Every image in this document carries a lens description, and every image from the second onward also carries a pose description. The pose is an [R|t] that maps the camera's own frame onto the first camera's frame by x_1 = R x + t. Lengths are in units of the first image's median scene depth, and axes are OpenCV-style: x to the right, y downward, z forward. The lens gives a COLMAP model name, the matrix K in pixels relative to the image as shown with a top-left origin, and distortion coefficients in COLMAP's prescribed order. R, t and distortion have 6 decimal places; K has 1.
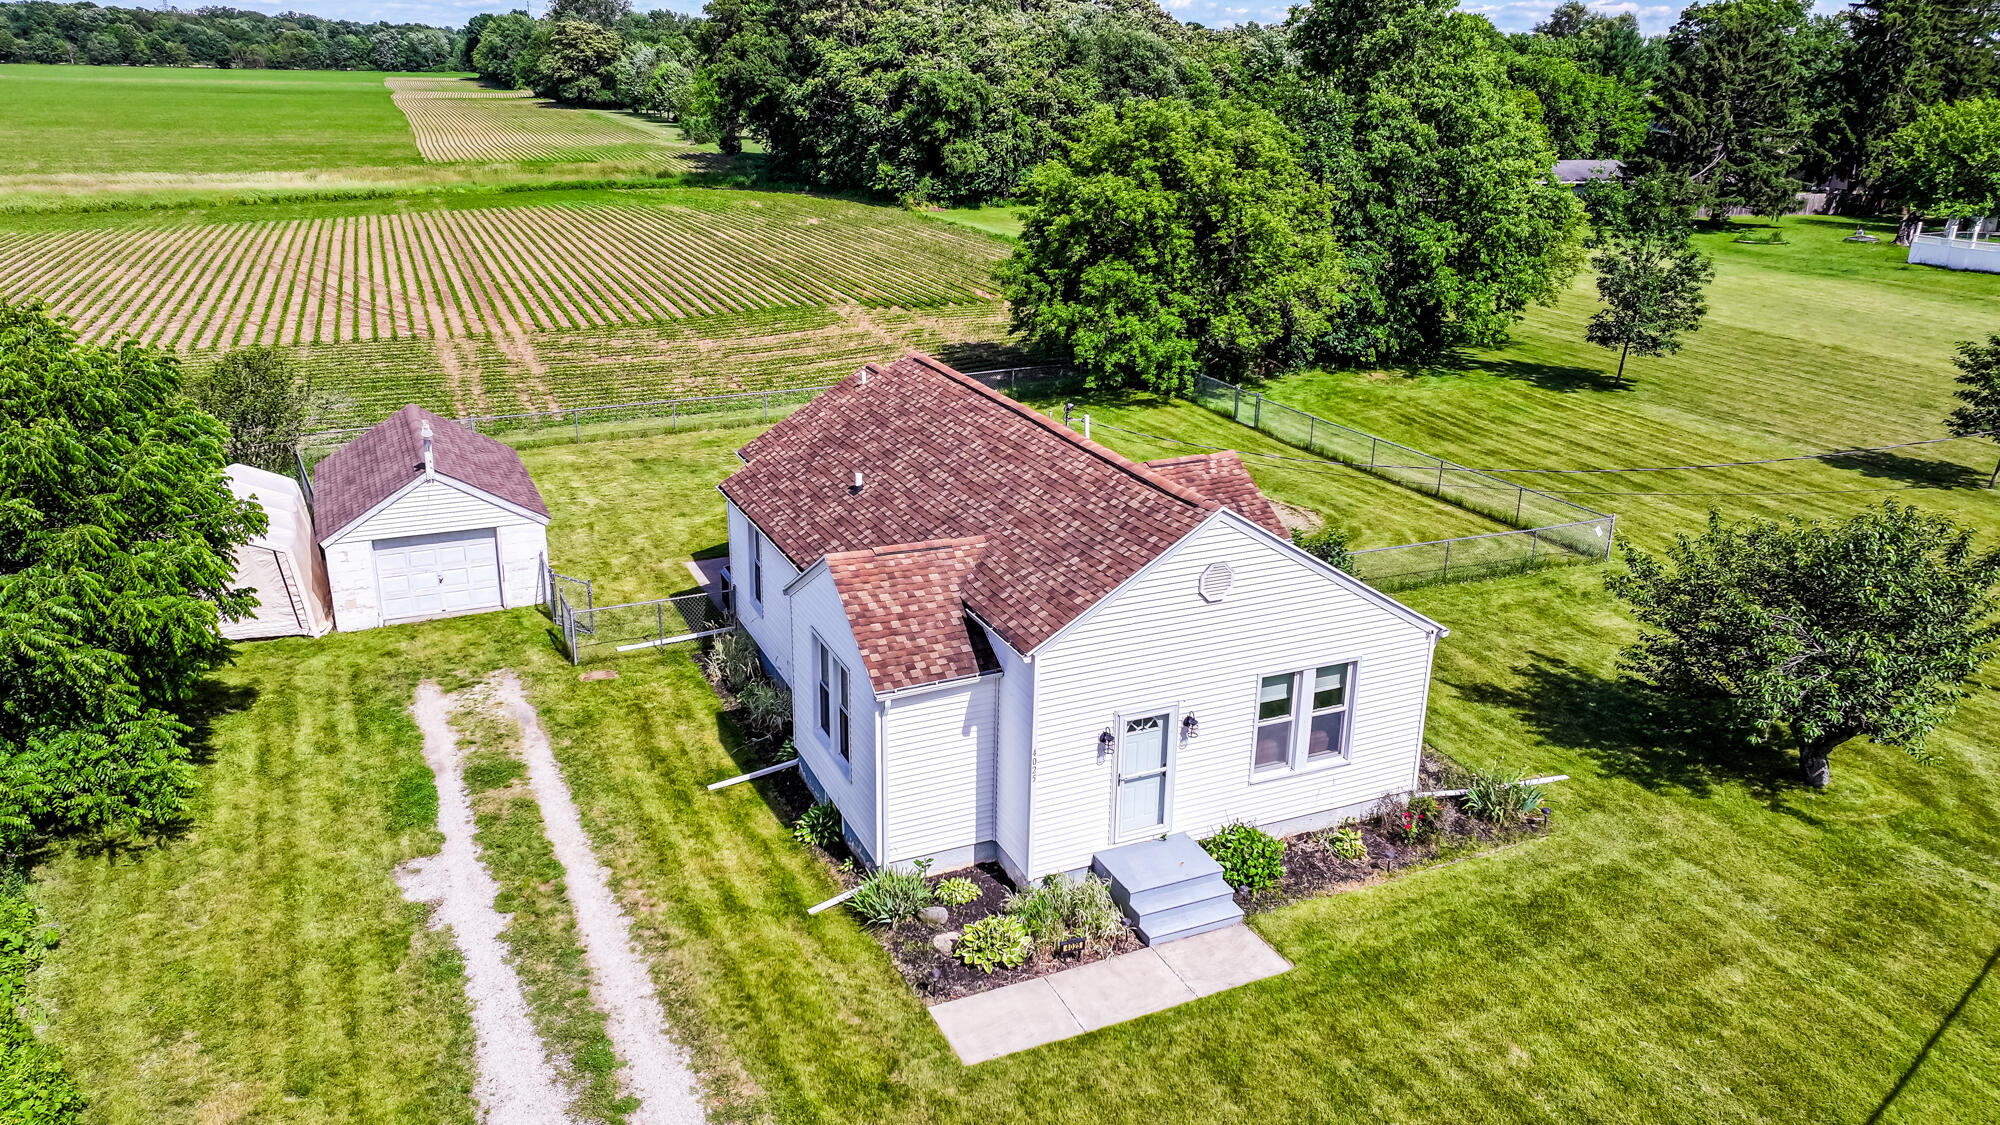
lens RADIAL K [[1434.3, 0, 1000.0], [0, 1434.3, 562.5], [0, 0, 1]] dist [0.004664, 0.004785]
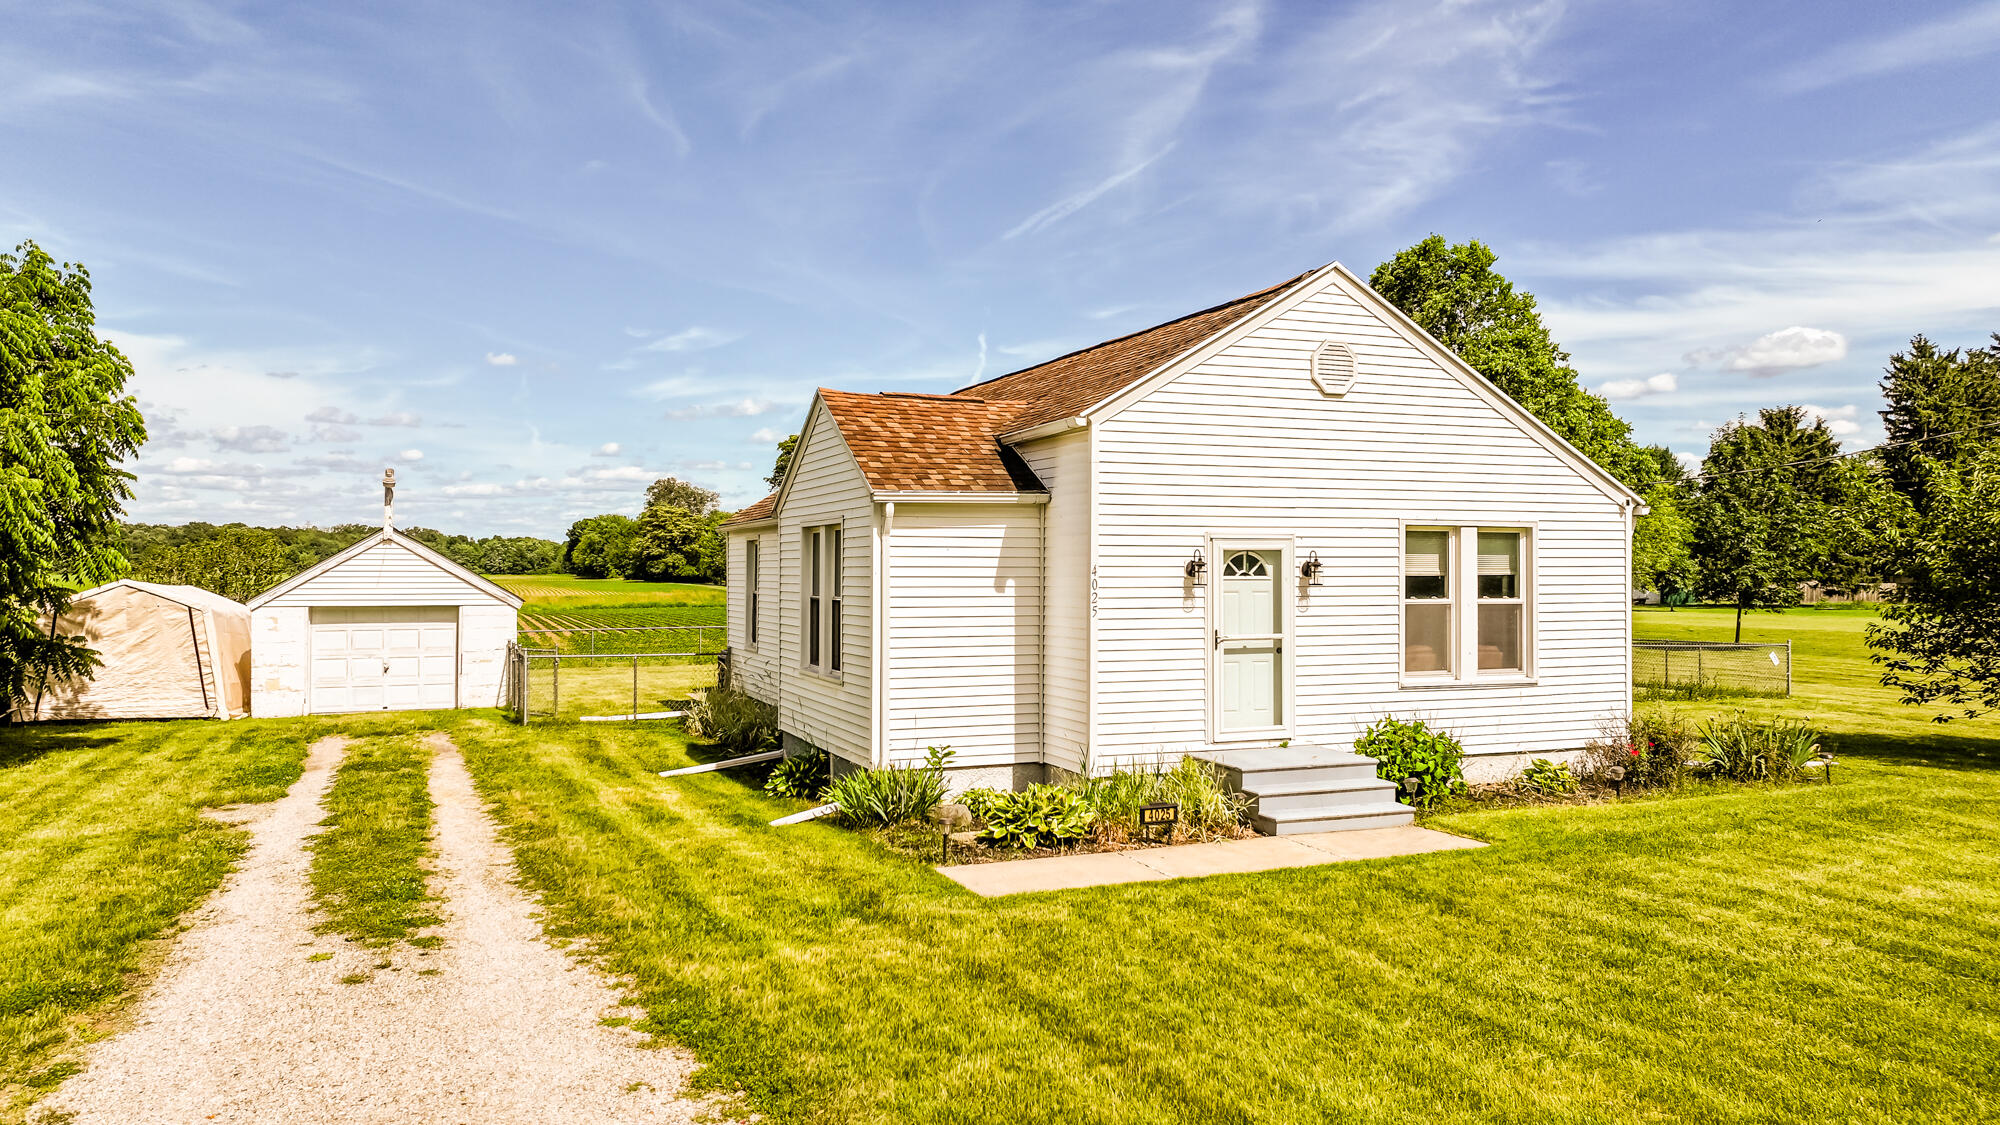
lens RADIAL K [[1410.8, 0, 1000.0], [0, 1410.8, 562.5], [0, 0, 1]] dist [0.008361, 0.000182]
pose [[0.999048, -0.013906, -0.041350, 0.005812], [-0.000809, 0.941772, -0.336250, 0.328905], [0.043618, 0.335964, 0.940864, 0.310572]]
